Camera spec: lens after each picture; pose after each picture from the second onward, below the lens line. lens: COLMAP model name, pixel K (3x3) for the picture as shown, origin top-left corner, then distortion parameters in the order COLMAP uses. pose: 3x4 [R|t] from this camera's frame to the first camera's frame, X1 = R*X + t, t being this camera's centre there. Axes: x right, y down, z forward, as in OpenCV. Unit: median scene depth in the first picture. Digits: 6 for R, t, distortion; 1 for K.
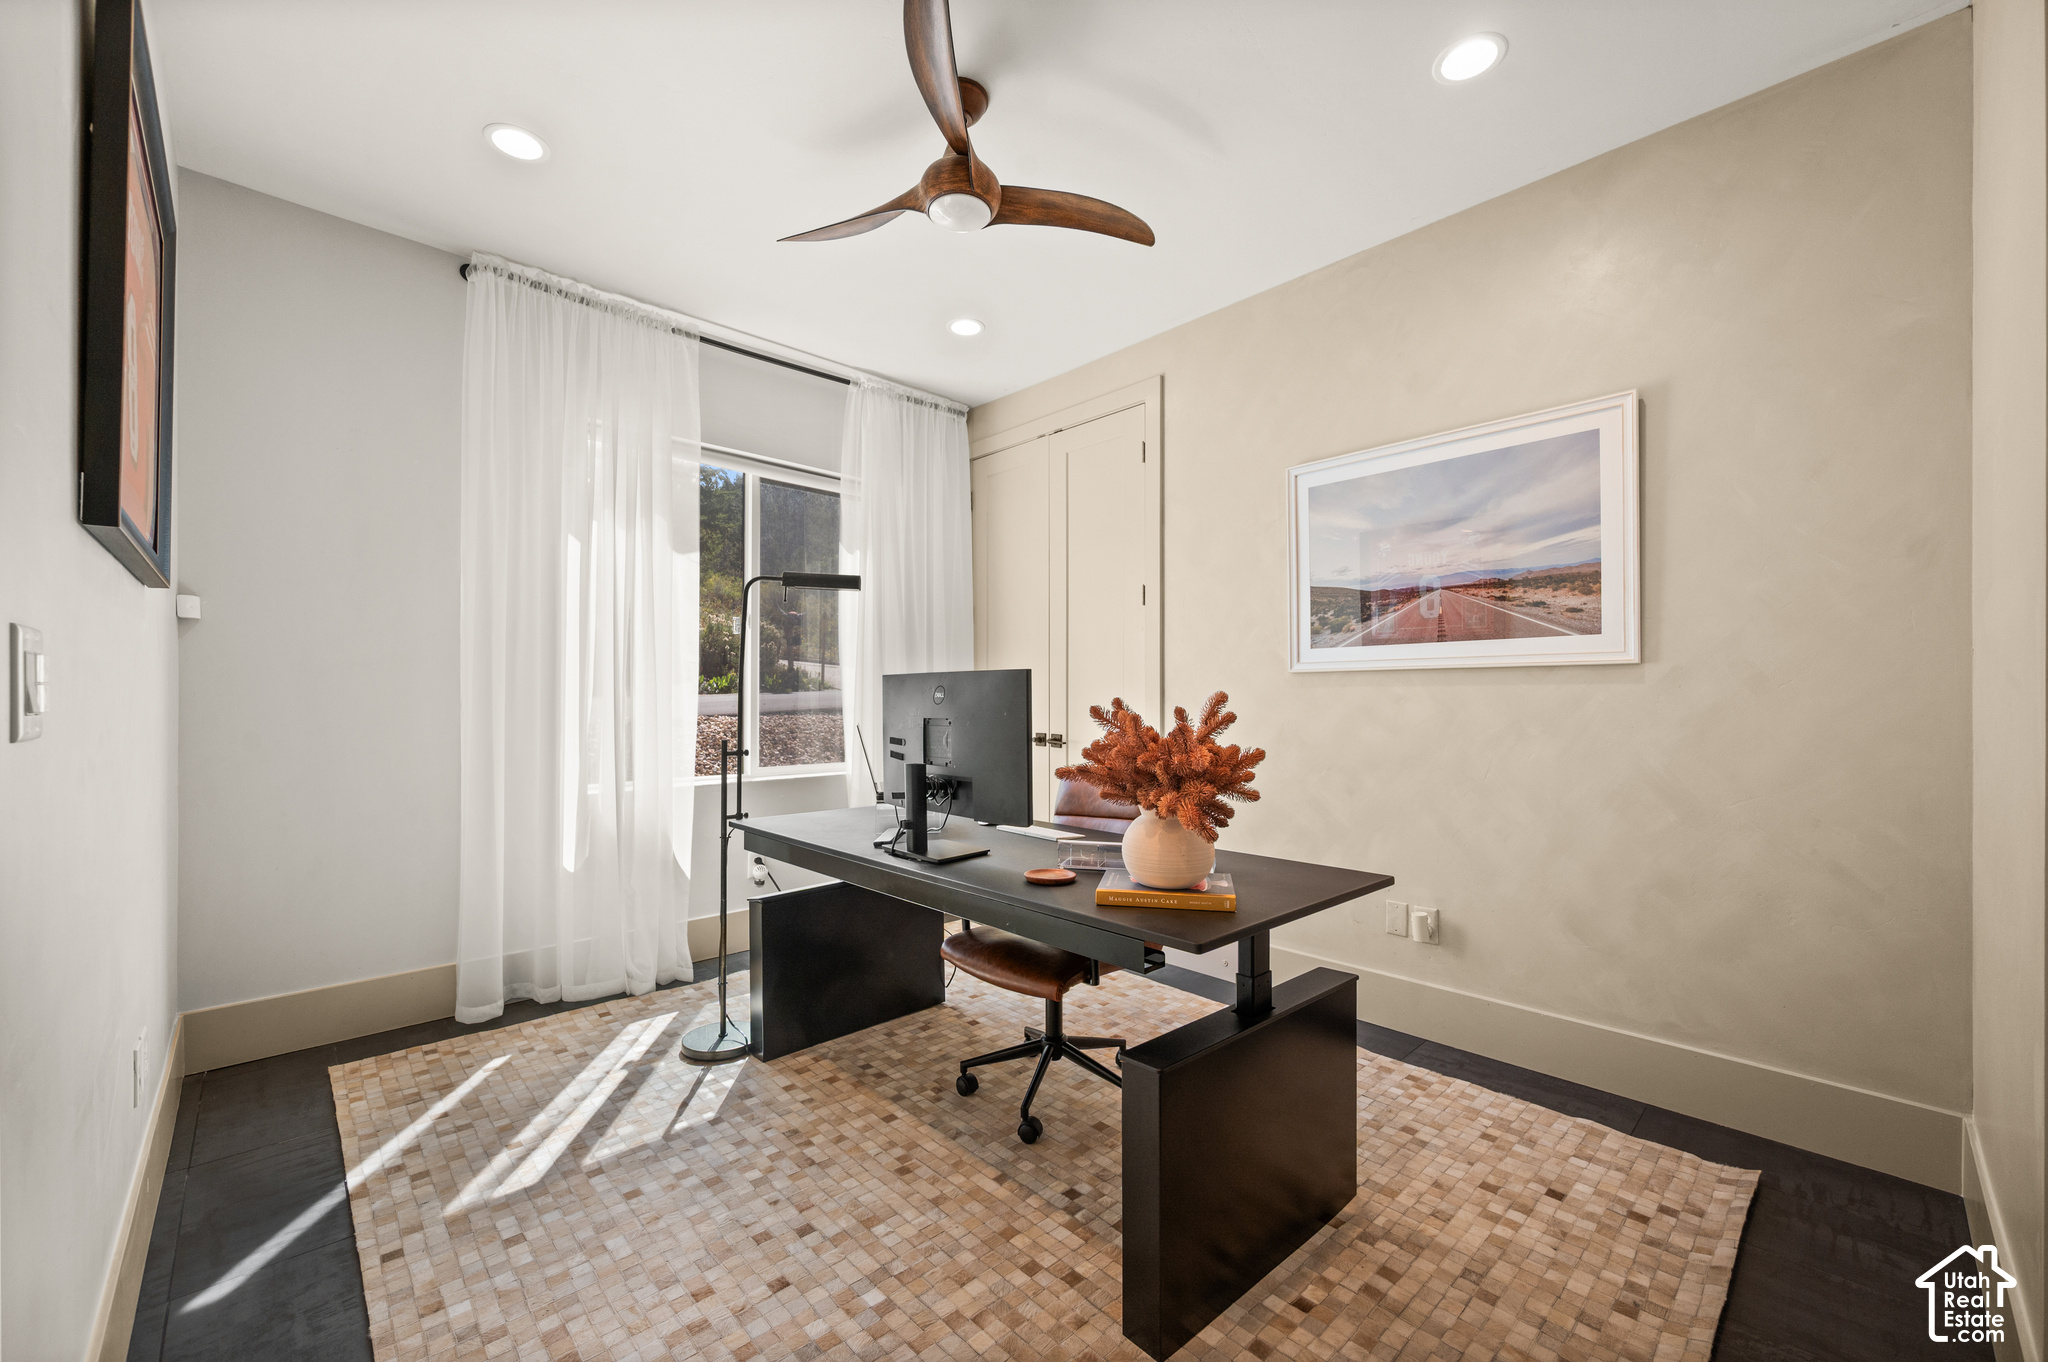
lens RADIAL K [[818.4, 0, 1021.4], [0, 818.4, 685.2], [0, 0, 1]] dist [0.003528, 0.000041]
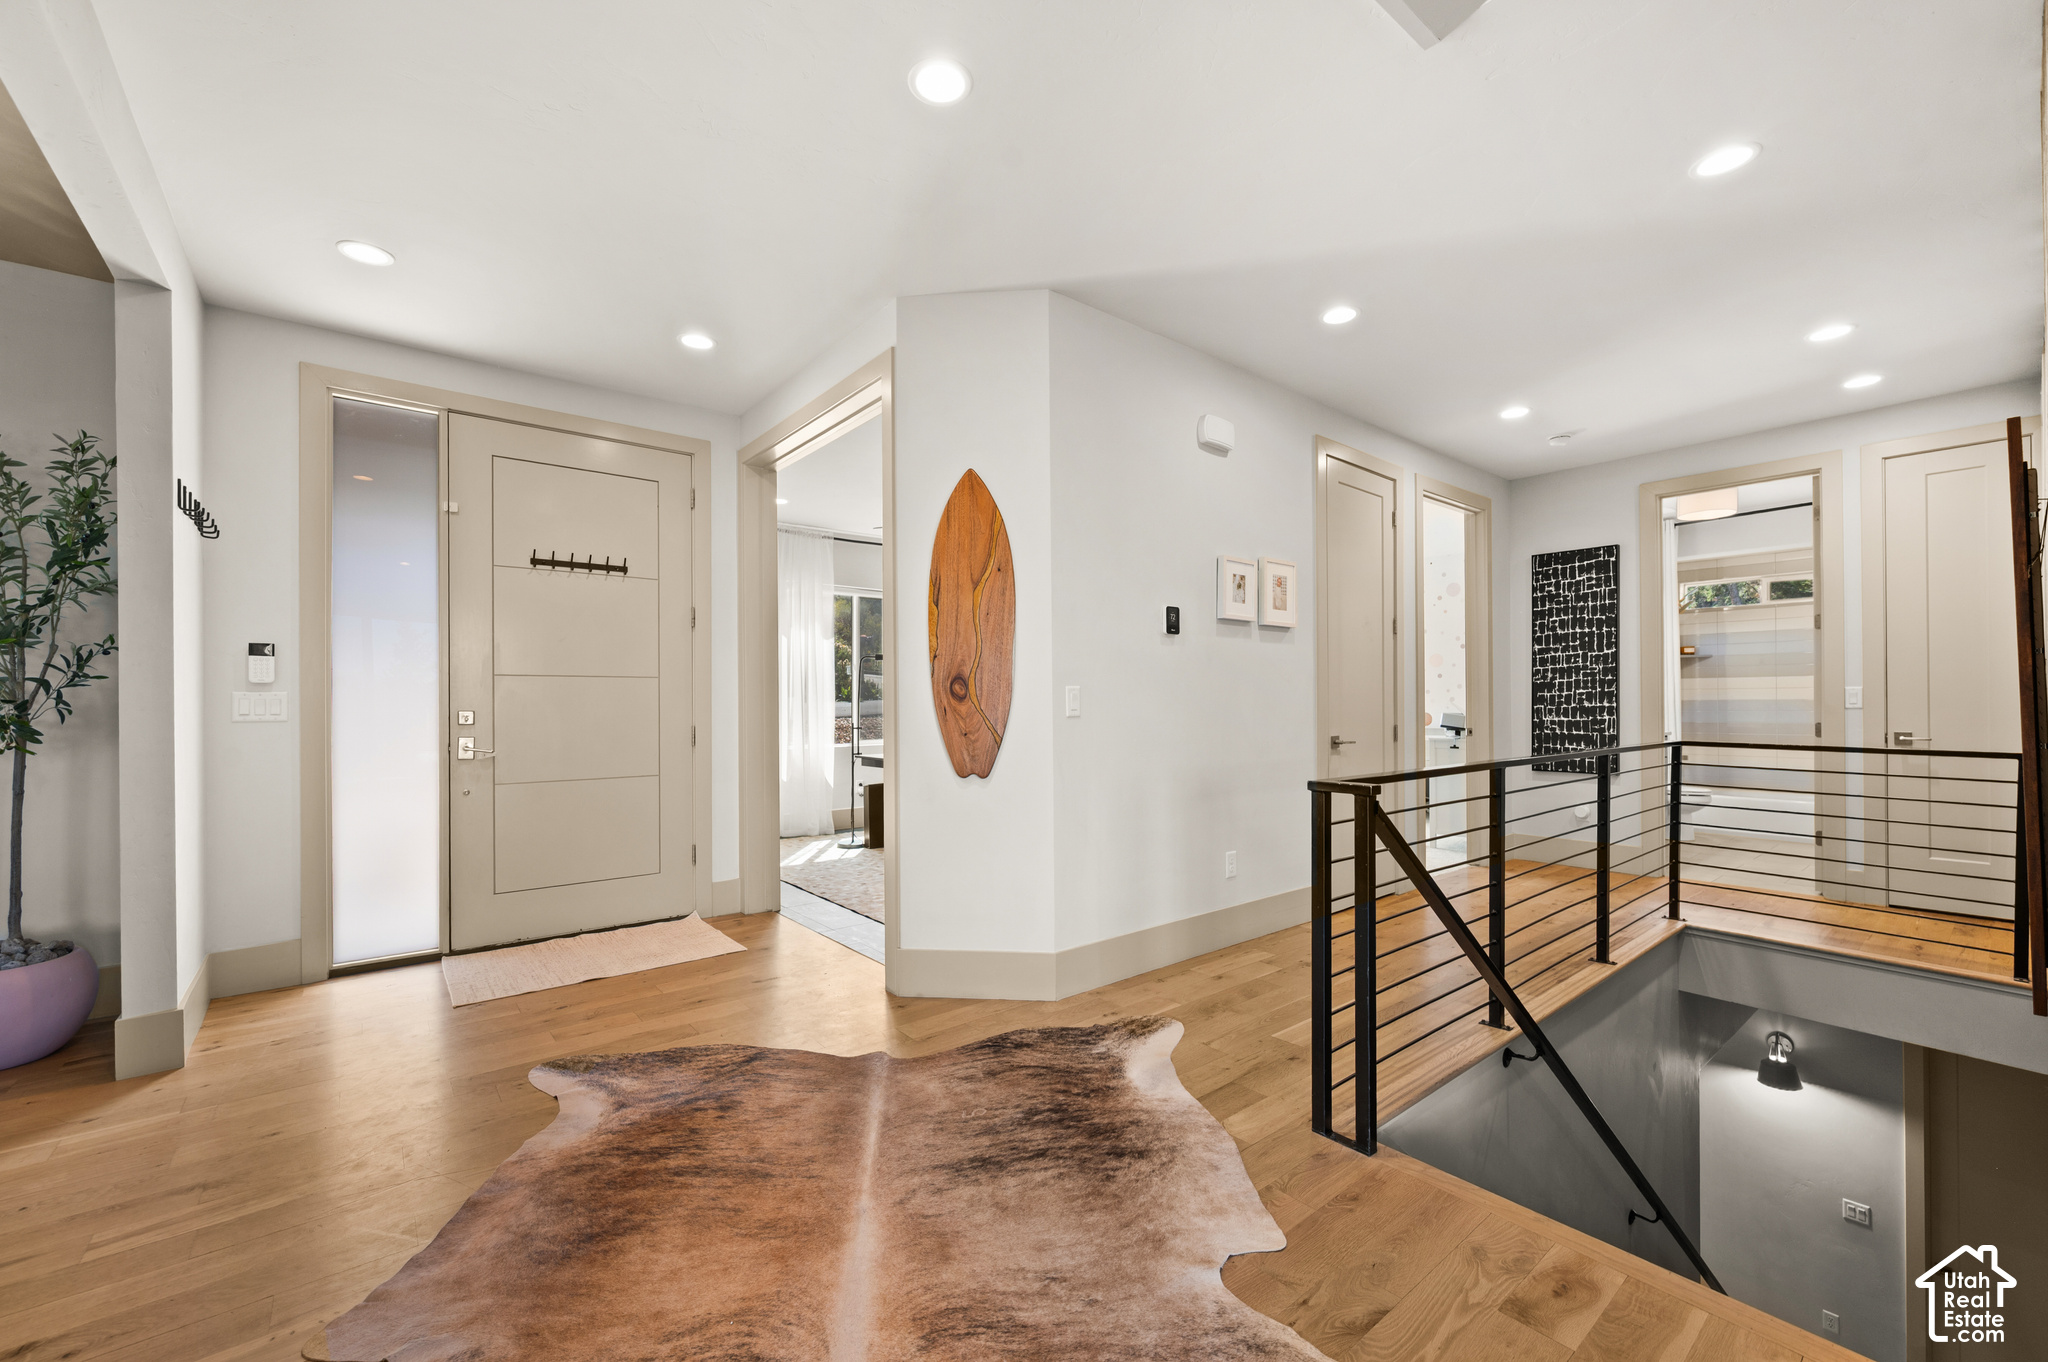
lens RADIAL K [[818.4, 0, 1021.4], [0, 818.4, 685.2], [0, 0, 1]] dist [0.003528, 0.000041]
pose [[0.995332, -0.017789, -0.094852, 0.295103], [0.017537, 0.999840, -0.003492, -0.019187], [0.094899, 0.001813, 0.995485, -1.094937]]
